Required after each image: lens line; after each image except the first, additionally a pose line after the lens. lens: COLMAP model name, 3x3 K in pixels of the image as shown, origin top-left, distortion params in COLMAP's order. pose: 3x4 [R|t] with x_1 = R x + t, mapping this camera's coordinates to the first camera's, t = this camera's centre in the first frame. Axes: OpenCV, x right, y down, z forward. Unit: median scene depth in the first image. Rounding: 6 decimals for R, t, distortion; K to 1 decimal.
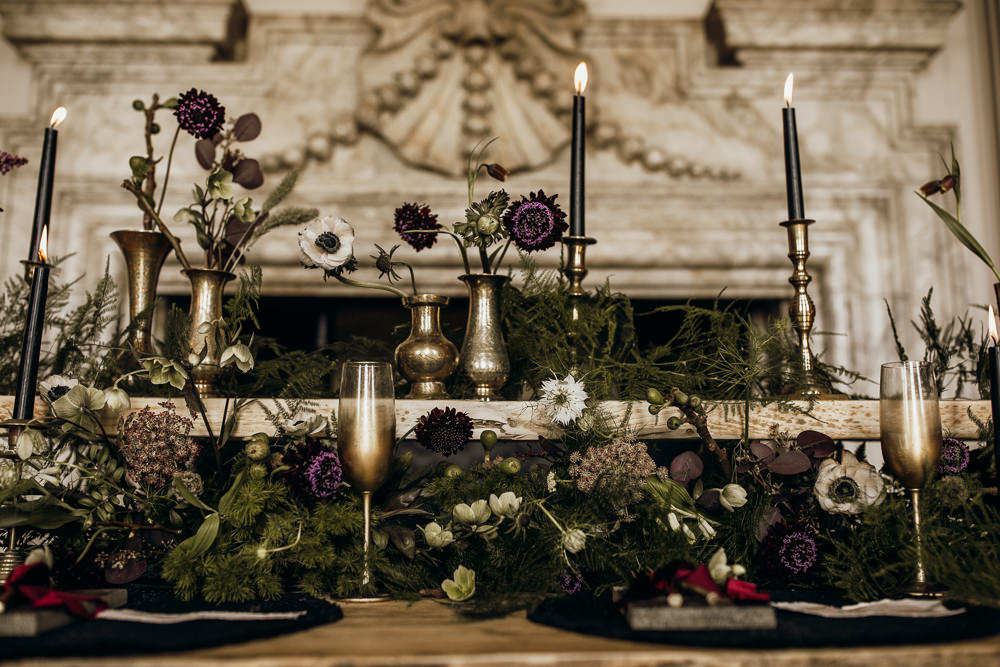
lens RADIAL K [[984.8, 0, 500.0], [0, 984.8, 333.5], [0, 0, 1]] dist [-0.025563, -0.010484]
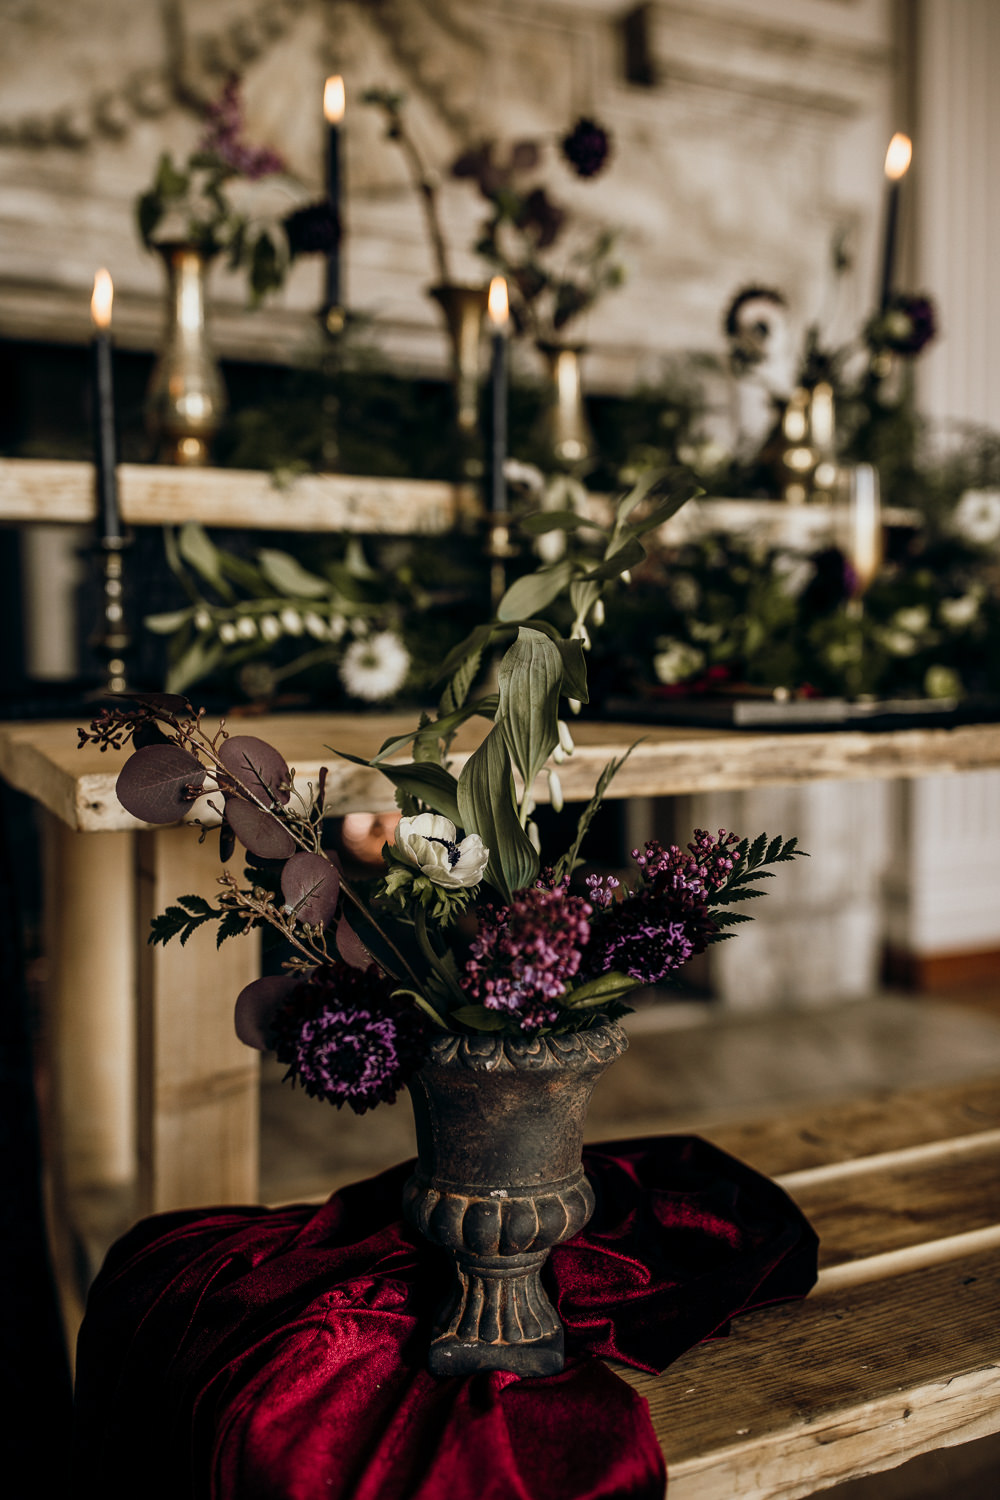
lens RADIAL K [[1419.7, 0, 500.0], [0, 1419.7, 750.0], [0, 0, 1]] dist [-0.023292, -0.013258]
pose [[0.900073, -0.032343, 0.434538, -0.371917], [-0.067124, 0.975047, 0.211609, 0.008681], [-0.430539, -0.219631, 0.875442, -0.042962]]
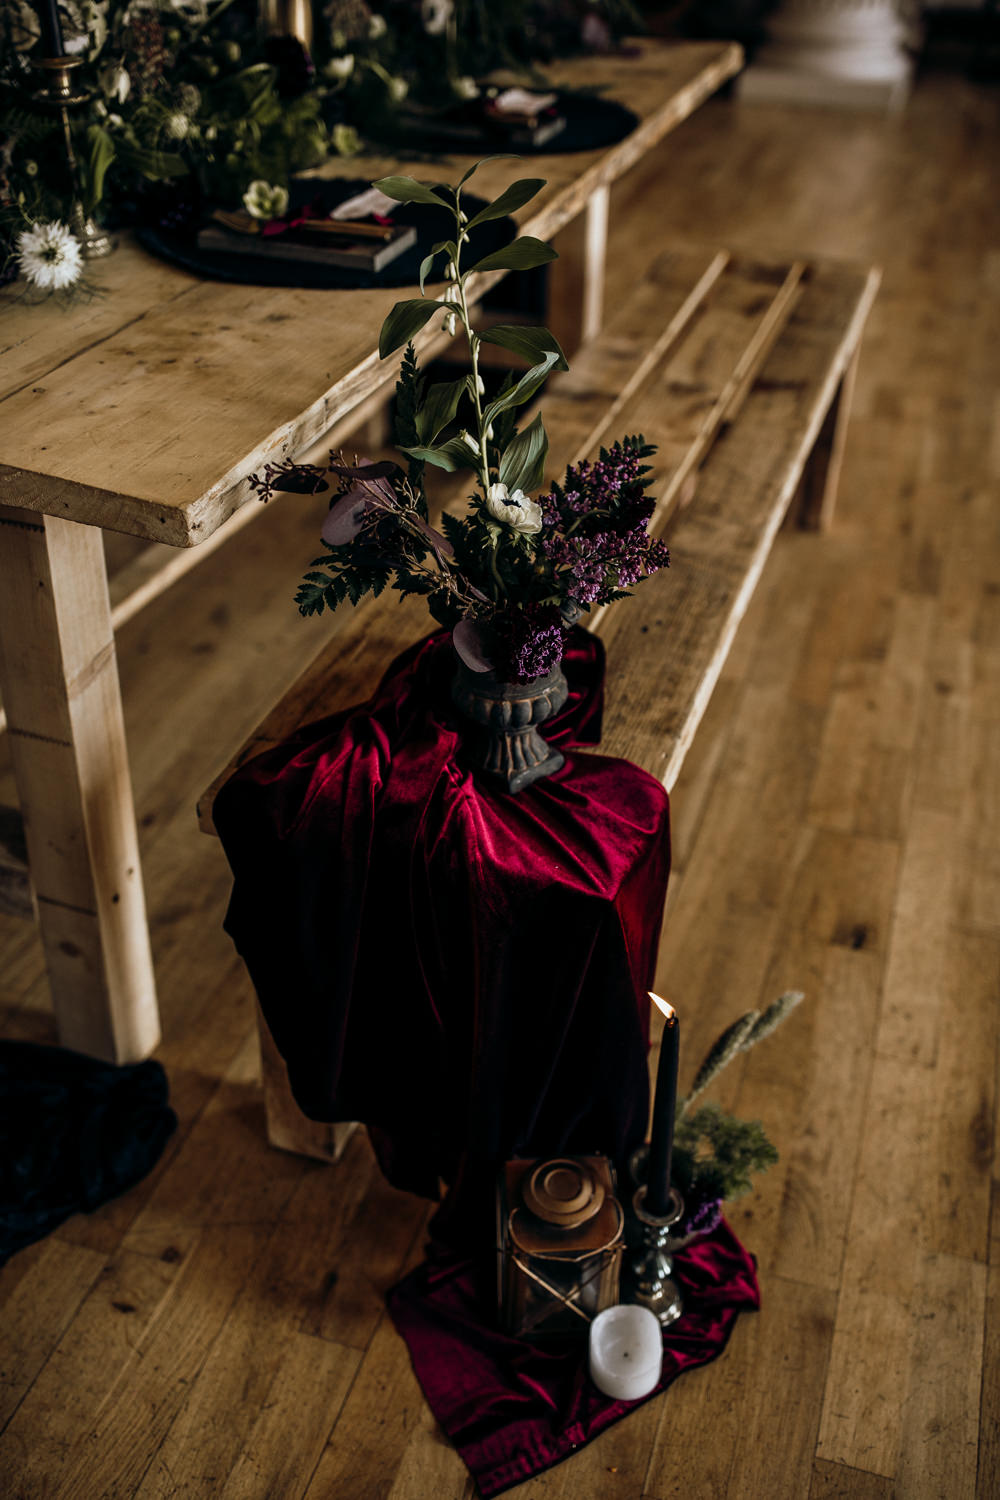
lens RADIAL K [[1419.7, 0, 500.0], [0, 1419.7, 750.0], [0, 0, 1]] dist [-0.023292, -0.013258]
pose [[0.341459, -0.535794, 0.772224, -0.593903], [-0.176746, 0.770344, 0.612642, -0.099220], [-0.923129, -0.345679, 0.168342, 0.085578]]
